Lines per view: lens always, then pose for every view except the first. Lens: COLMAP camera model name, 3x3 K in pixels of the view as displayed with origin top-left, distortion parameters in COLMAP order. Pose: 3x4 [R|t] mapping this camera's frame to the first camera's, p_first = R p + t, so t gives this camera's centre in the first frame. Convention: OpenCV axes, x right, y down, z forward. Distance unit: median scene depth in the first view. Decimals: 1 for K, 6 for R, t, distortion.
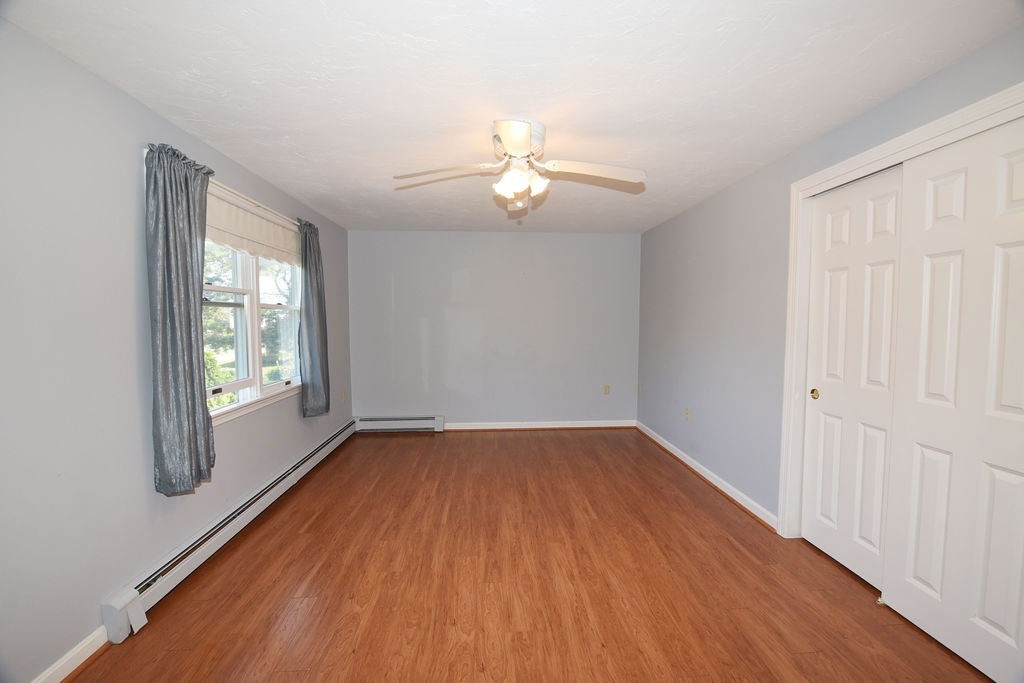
lens RADIAL K [[408.7, 0, 512.1], [0, 408.7, 345.2], [0, 0, 1]] dist [-0.010474, -0.000215]
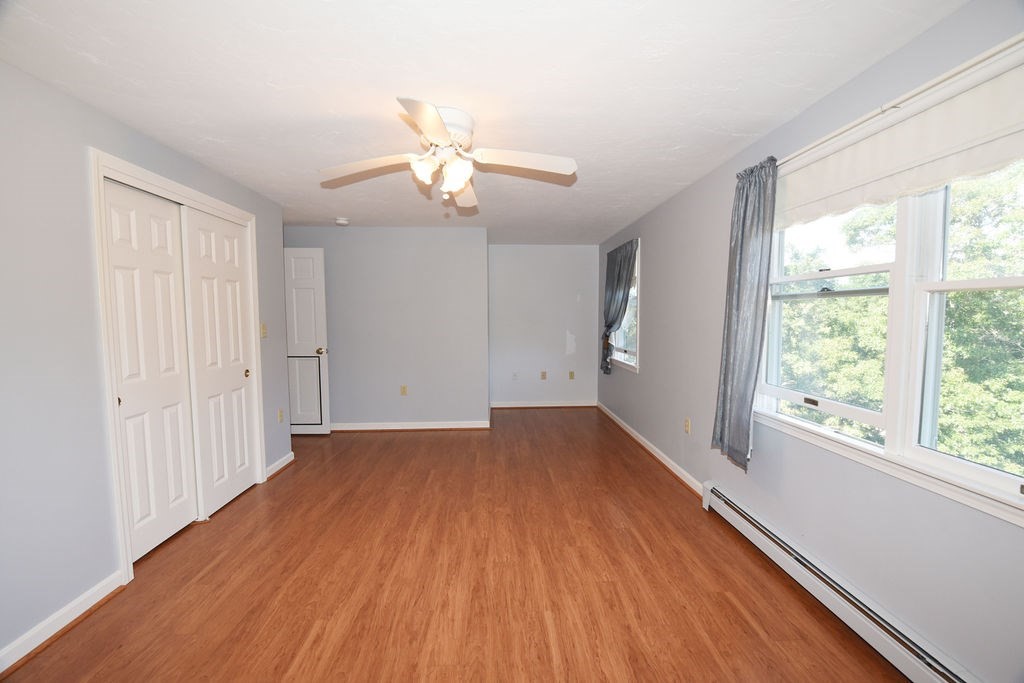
lens RADIAL K [[408.7, 0, 510.4], [0, 408.7, 345.0], [0, 0, 1]] dist [-0.010474, -0.000215]
pose [[-0.999865, 0.005979, 0.015292, -0.131792], [0.008022, 0.990507, 0.137225, -0.117471], [-0.014327, 0.137329, -0.990422, 1.802878]]
